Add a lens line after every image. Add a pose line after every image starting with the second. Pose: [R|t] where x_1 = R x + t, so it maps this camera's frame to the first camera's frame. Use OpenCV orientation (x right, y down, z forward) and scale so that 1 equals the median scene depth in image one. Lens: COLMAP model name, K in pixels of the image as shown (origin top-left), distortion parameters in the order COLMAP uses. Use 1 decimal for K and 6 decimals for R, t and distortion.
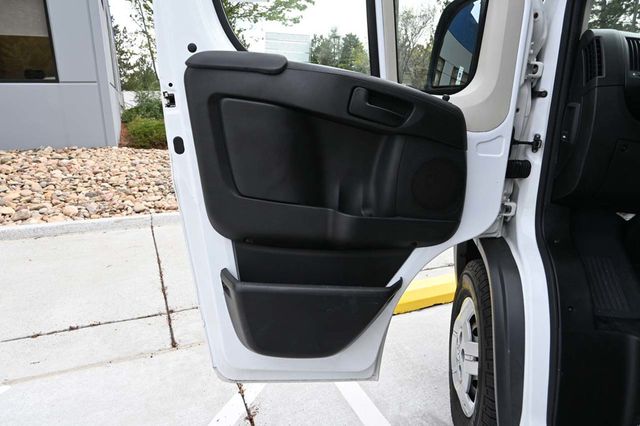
lens RADIAL K [[436.7, 0, 320.0], [0, 436.7, 213.0], [0, 0, 1]] dist [-0.001617, 0.000780]
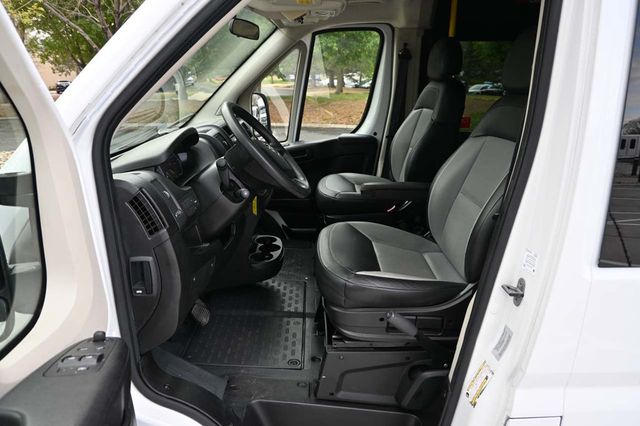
lens RADIAL K [[436.7, 0, 320.0], [0, 436.7, 213.0], [0, 0, 1]] dist [-0.001617, 0.000780]
pose [[-0.151968, -0.316145, 0.936460, -0.283318], [0.252625, 0.903570, 0.346037, -0.524297], [-0.955555, 0.289160, -0.057448, 0.629085]]
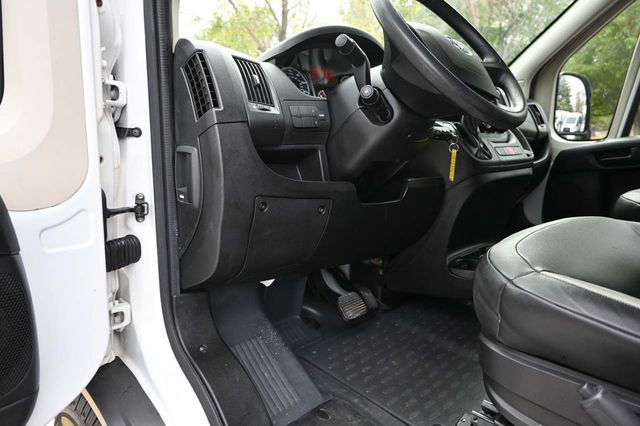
lens RADIAL K [[436.7, 0, 320.0], [0, 436.7, 213.0], [0, 0, 1]] dist [-0.001617, 0.000780]
pose [[0.600964, -0.163600, 0.782353, 0.159090], [0.198421, 0.978723, 0.052246, -0.139252], [-0.774255, 0.123837, 0.620639, 0.418180]]
